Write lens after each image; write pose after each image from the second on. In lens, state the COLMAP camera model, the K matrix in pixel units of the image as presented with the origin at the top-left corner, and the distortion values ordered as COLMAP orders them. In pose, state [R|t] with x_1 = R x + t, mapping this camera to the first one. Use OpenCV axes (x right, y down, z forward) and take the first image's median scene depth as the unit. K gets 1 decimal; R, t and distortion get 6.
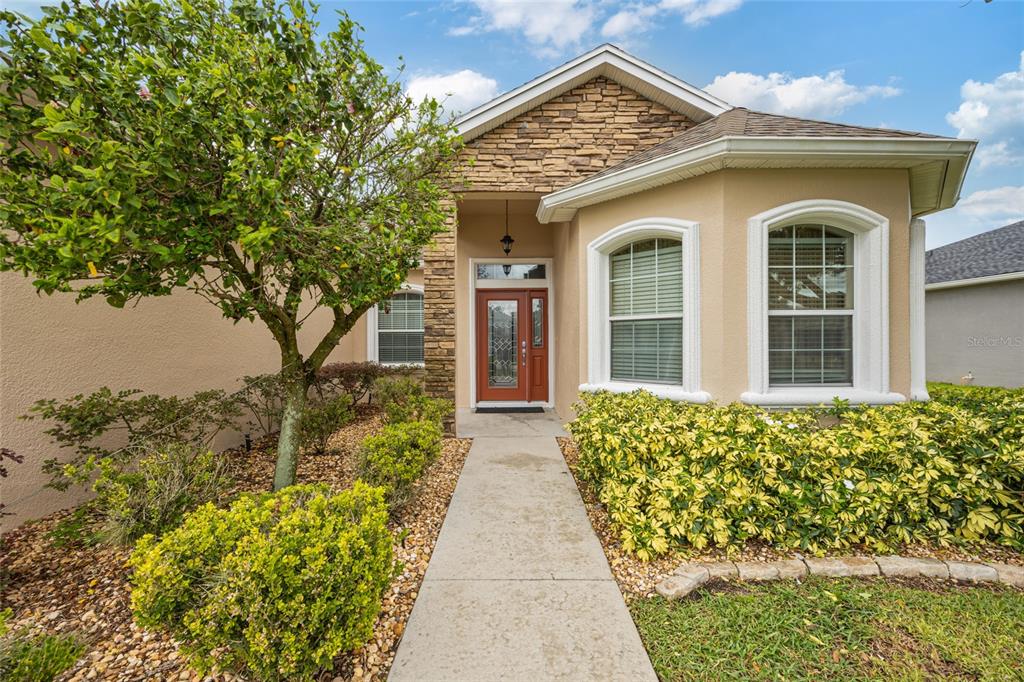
lens RADIAL K [[414.3, 0, 514.9], [0, 414.3, 342.4], [0, 0, 1]] dist [-0.003742, -0.000355]
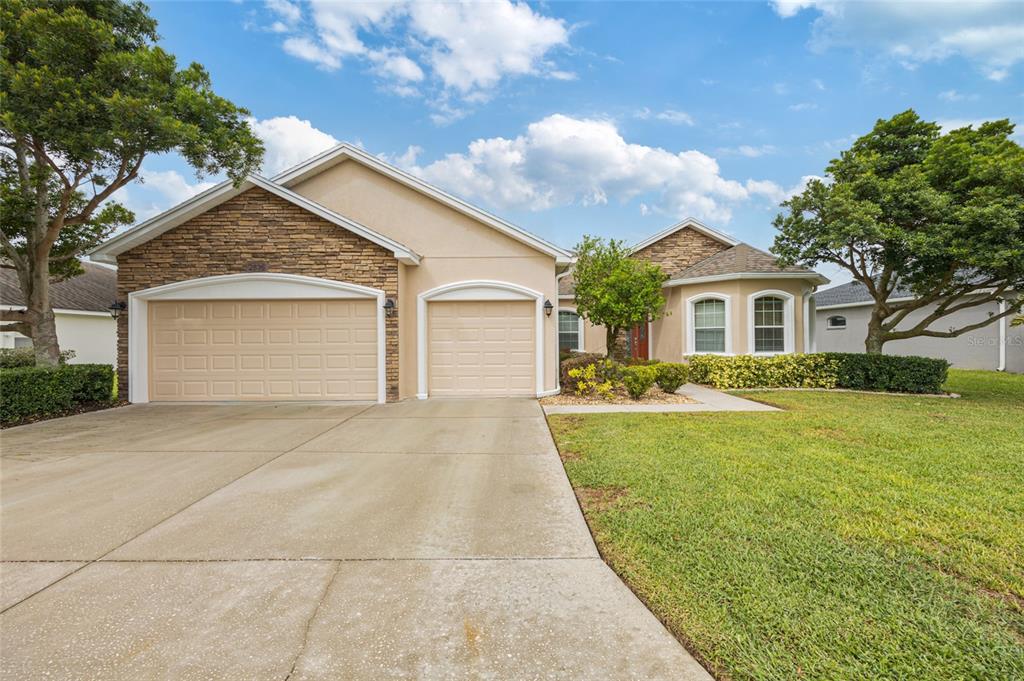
lens RADIAL K [[414.3, 0, 514.7], [0, 414.3, 343.4], [0, 0, 1]] dist [-0.003742, -0.000355]
pose [[0.999992, -0.003452, -0.002025, -0.899847], [0.003461, 0.999985, 0.004169, 0.023593], [0.002010, -0.004176, 0.999989, -1.608778]]
